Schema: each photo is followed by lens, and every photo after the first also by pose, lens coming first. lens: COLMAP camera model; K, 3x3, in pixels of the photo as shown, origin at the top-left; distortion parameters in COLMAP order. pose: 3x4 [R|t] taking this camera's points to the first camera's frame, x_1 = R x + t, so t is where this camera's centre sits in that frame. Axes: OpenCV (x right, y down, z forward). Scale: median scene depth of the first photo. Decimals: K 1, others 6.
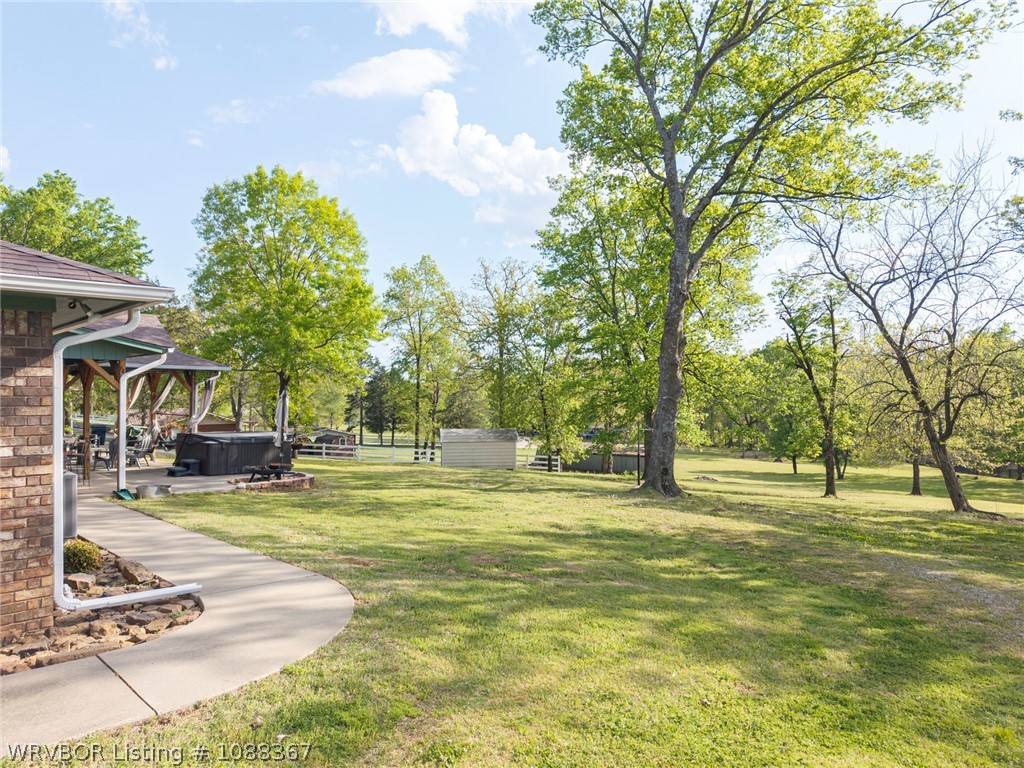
lens RADIAL K [[691.2, 0, 510.0], [0, 691.2, 383.8], [0, 0, 1]] dist [0.013018, -0.009081]
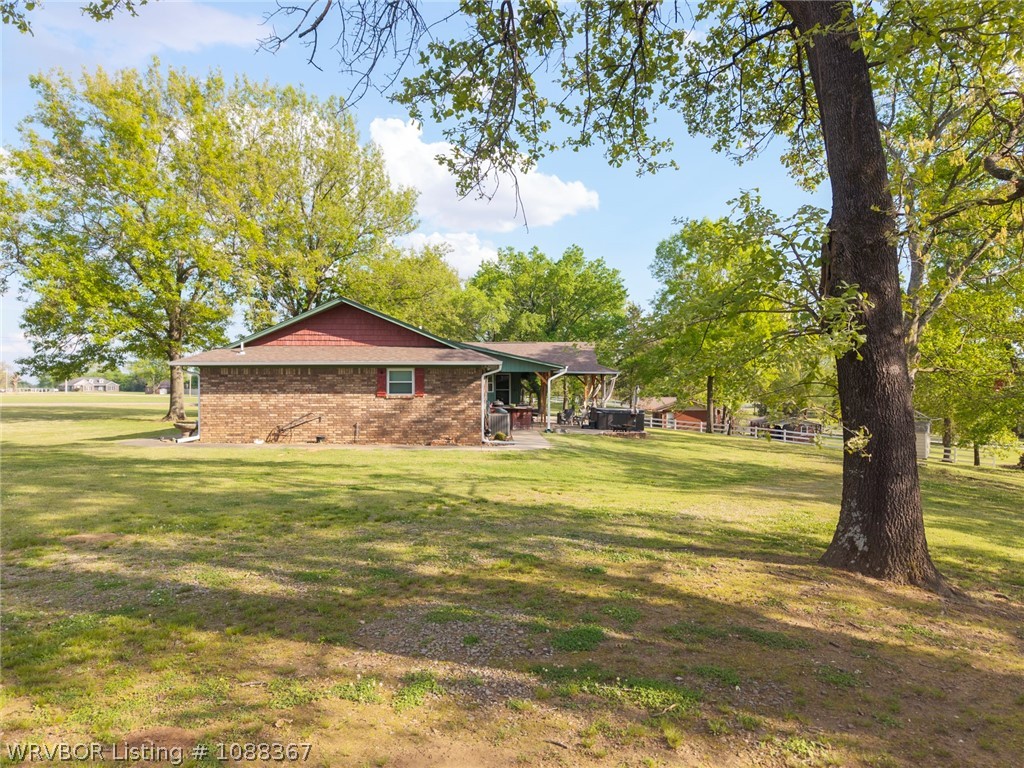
lens RADIAL K [[691.2, 0, 512.5], [0, 691.2, 383.9], [0, 0, 1]] dist [0.013018, -0.009081]
pose [[0.735790, -0.000032, -0.677210, 0.301453], [0.008114, 0.999929, 0.008769, -0.005283], [0.677161, -0.011947, 0.735738, -0.250842]]
